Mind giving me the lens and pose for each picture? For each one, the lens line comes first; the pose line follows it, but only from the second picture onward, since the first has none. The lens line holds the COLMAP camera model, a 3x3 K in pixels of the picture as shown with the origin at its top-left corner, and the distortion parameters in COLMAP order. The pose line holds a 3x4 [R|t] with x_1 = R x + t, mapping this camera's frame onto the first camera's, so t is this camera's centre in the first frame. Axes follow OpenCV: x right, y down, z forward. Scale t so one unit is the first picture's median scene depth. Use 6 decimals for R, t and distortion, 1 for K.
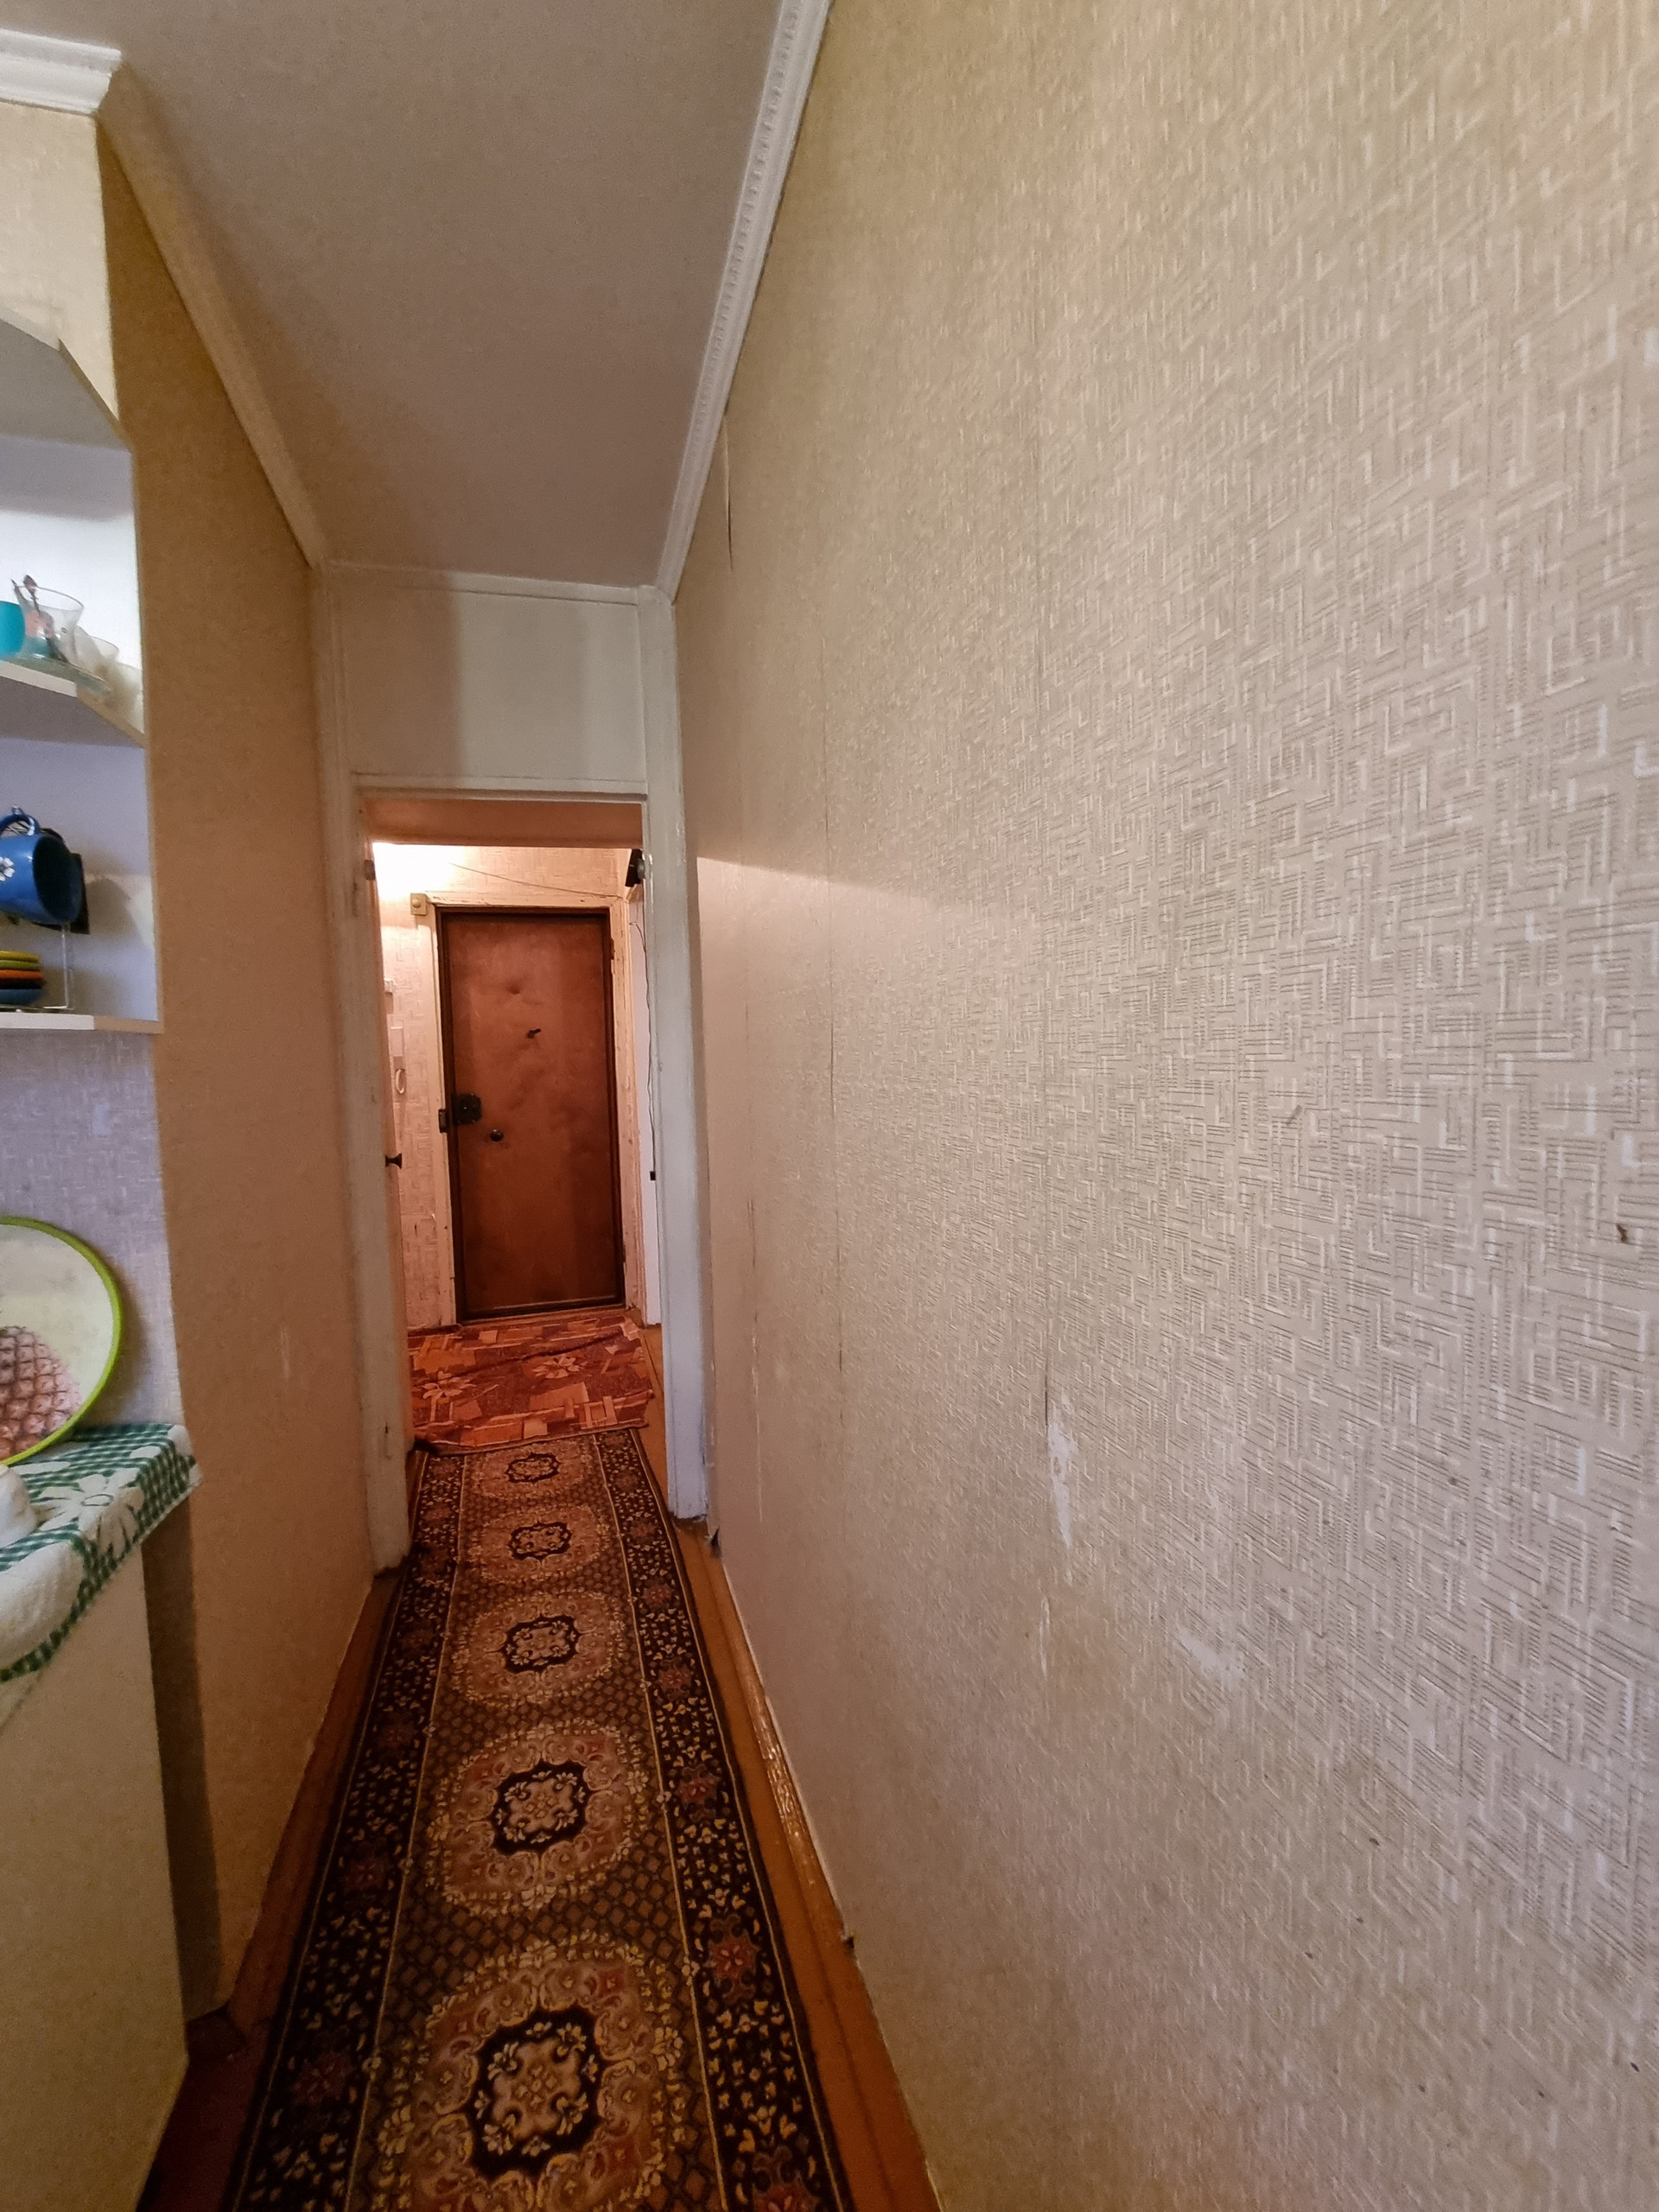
lens RADIAL K [[895.1, 0, 819.7], [0, 895.1, 1105.4], [0, 0, 1]] dist [-0.002497, -0.002254]
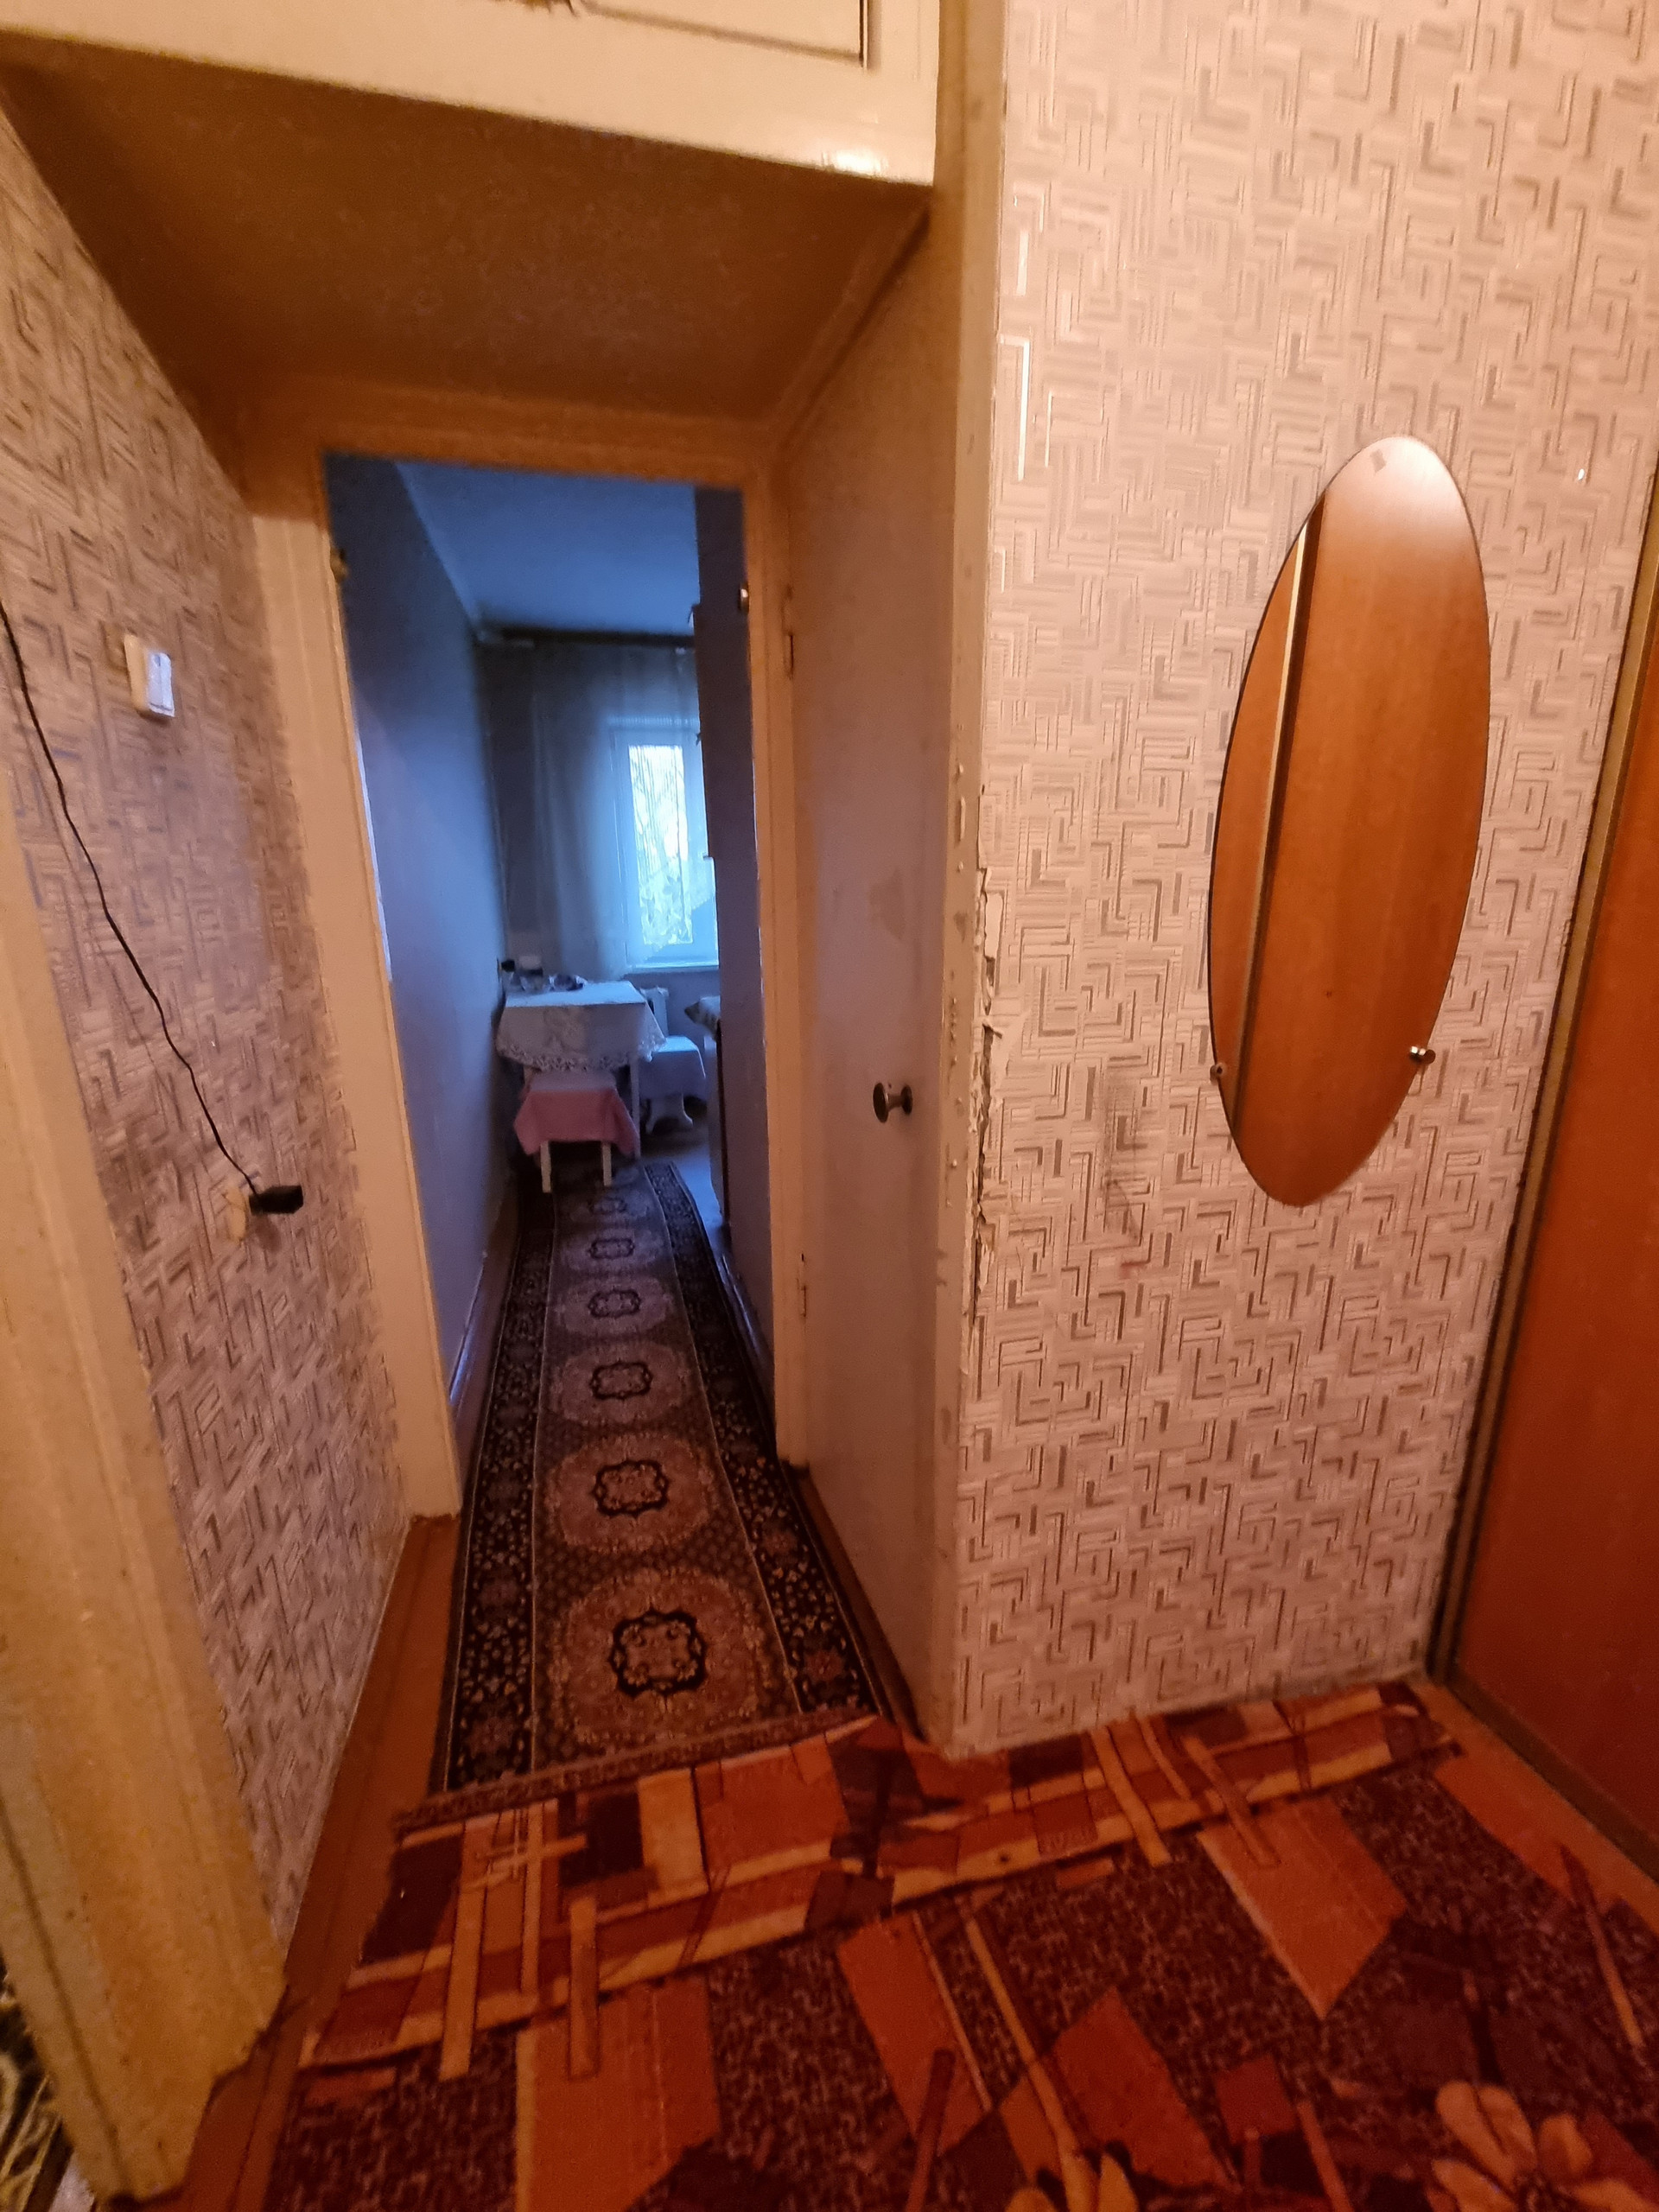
lens RADIAL K [[895.1, 0, 809.2], [0, 895.1, 1112.2], [0, 0, 1]] dist [-0.002497, -0.002254]
pose [[-0.997353, 0.024836, 0.068343, -0.432561], [0.045151, 0.948248, 0.314305, -0.066759], [-0.057000, 0.316558, -0.946859, 1.326835]]
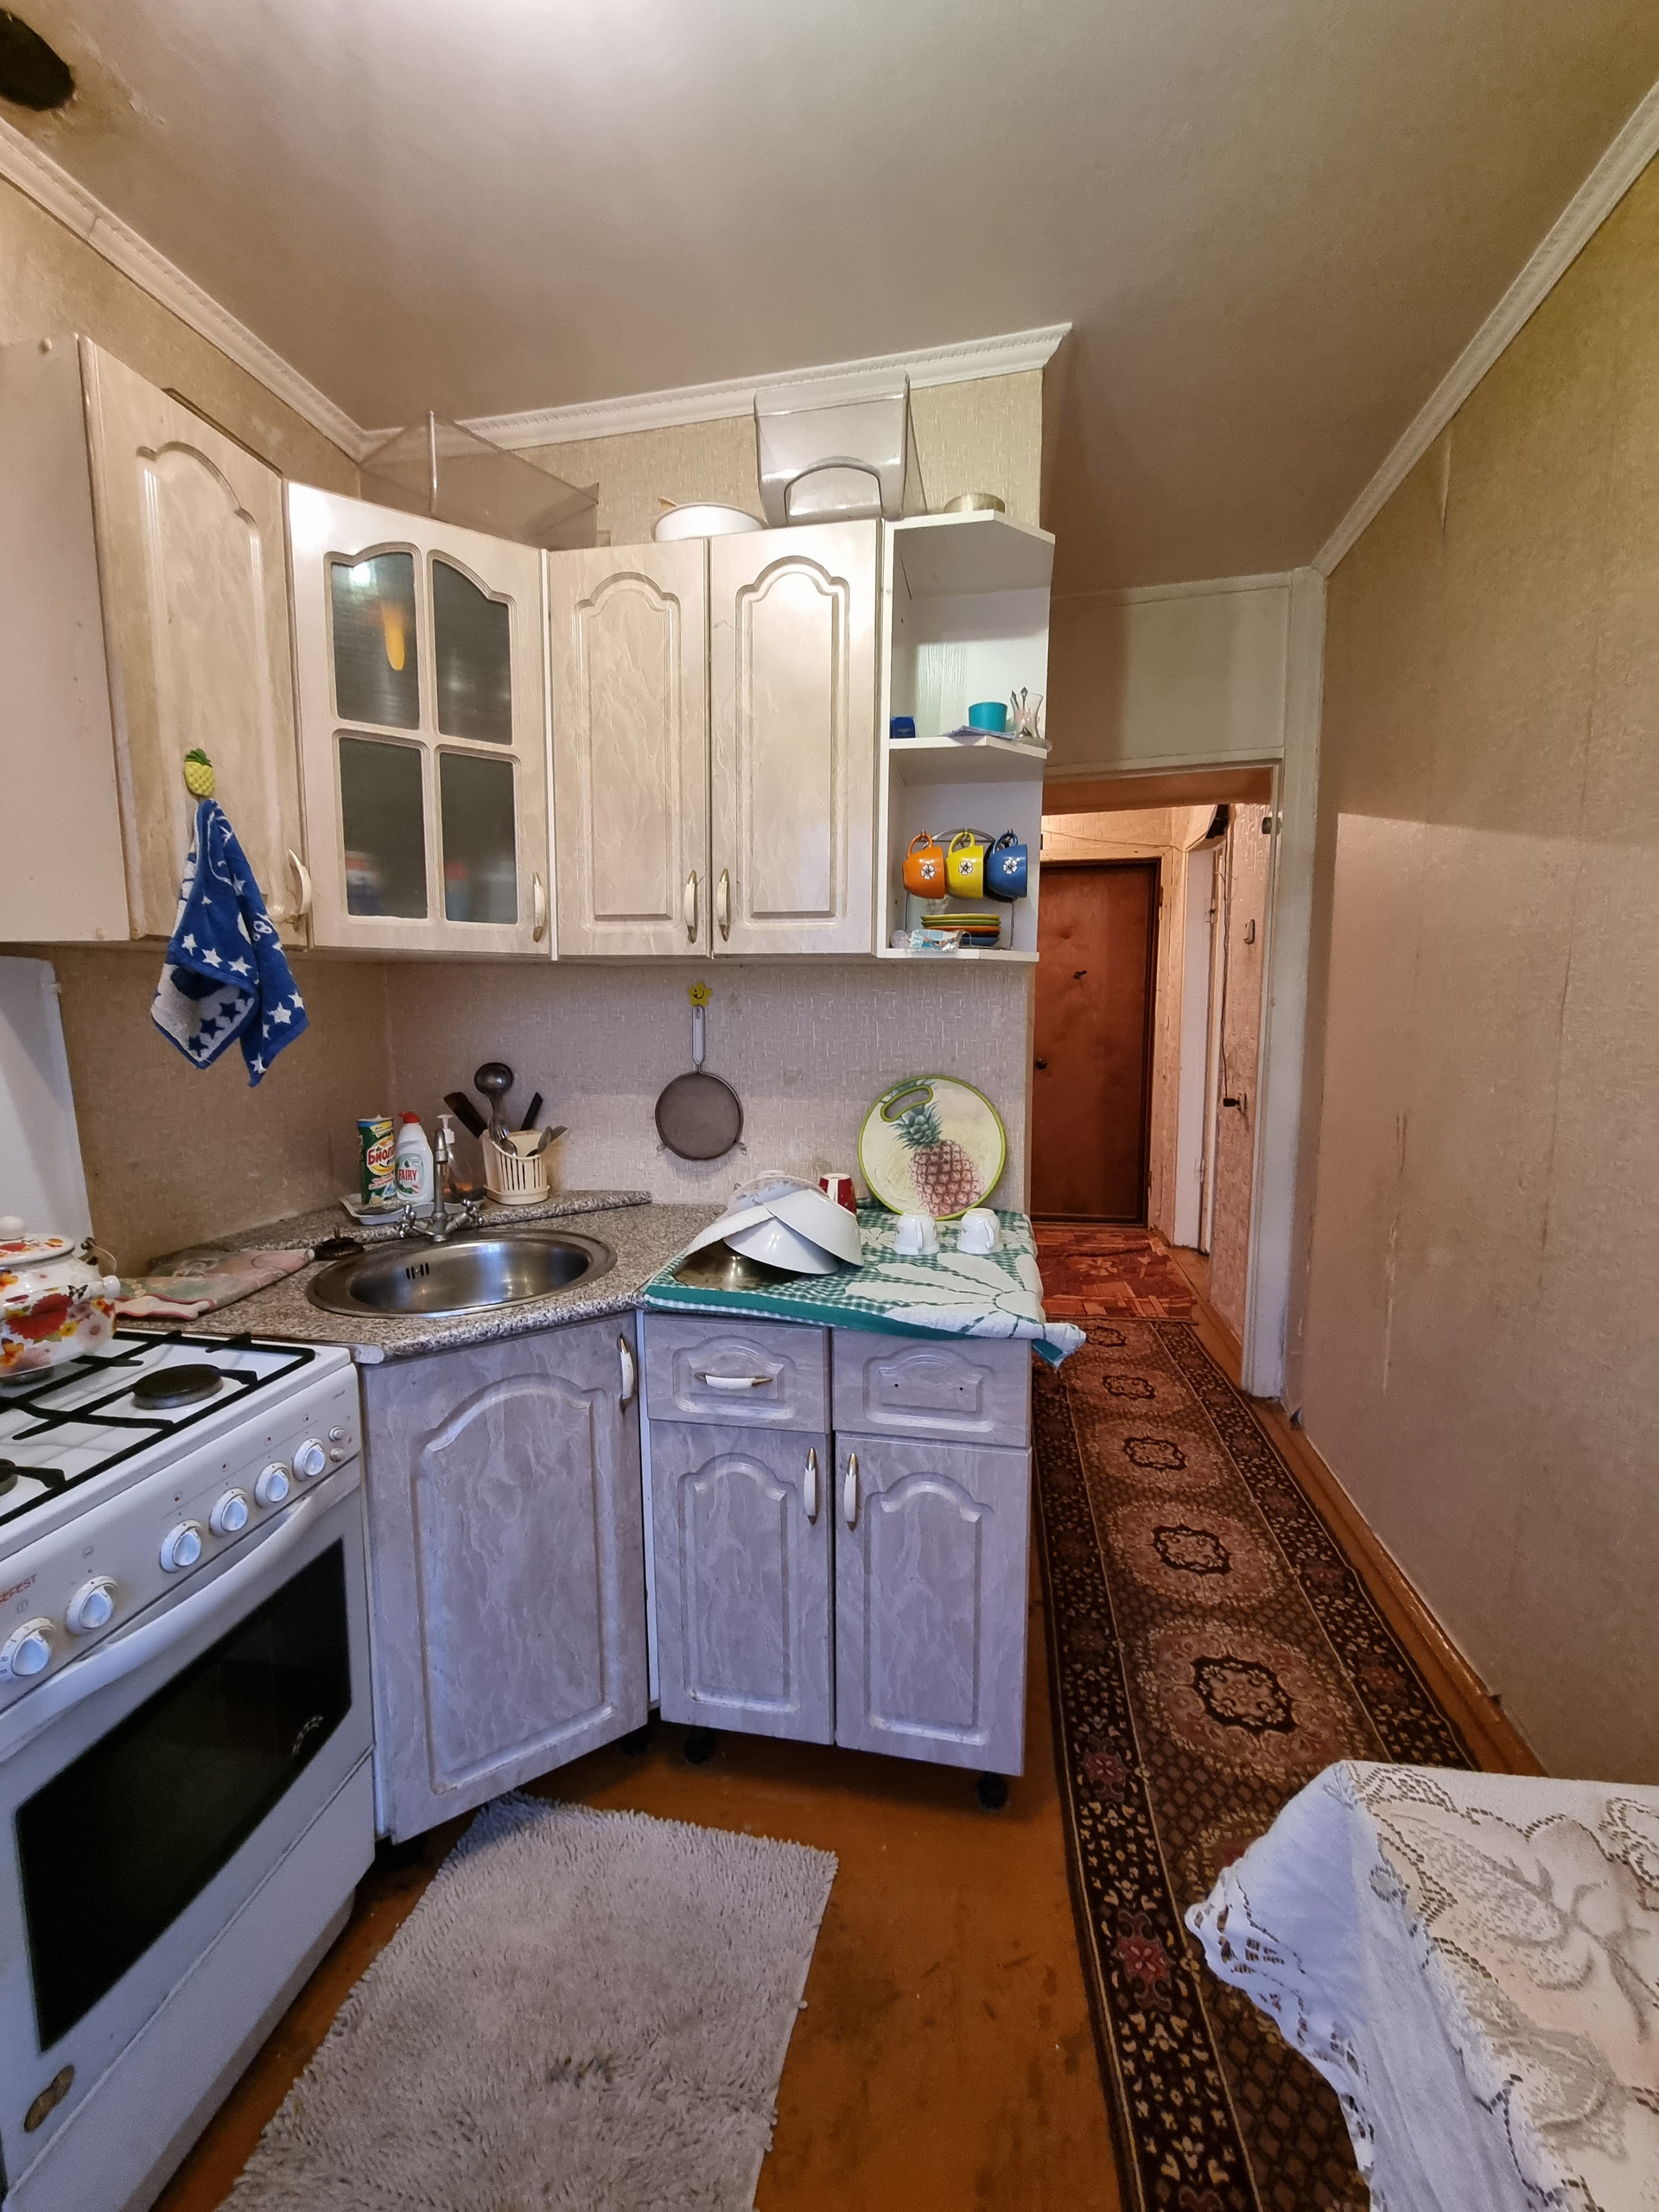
lens RADIAL K [[895.1, 0, 817.6], [0, 895.1, 1103.6], [0, 0, 1]] dist [-0.002497, -0.002254]
pose [[0.885547, 0.074893, -0.458473, -0.125809], [-0.048101, 0.996397, 0.069856, 0.026287], [0.462053, -0.039808, 0.885959, -0.217821]]
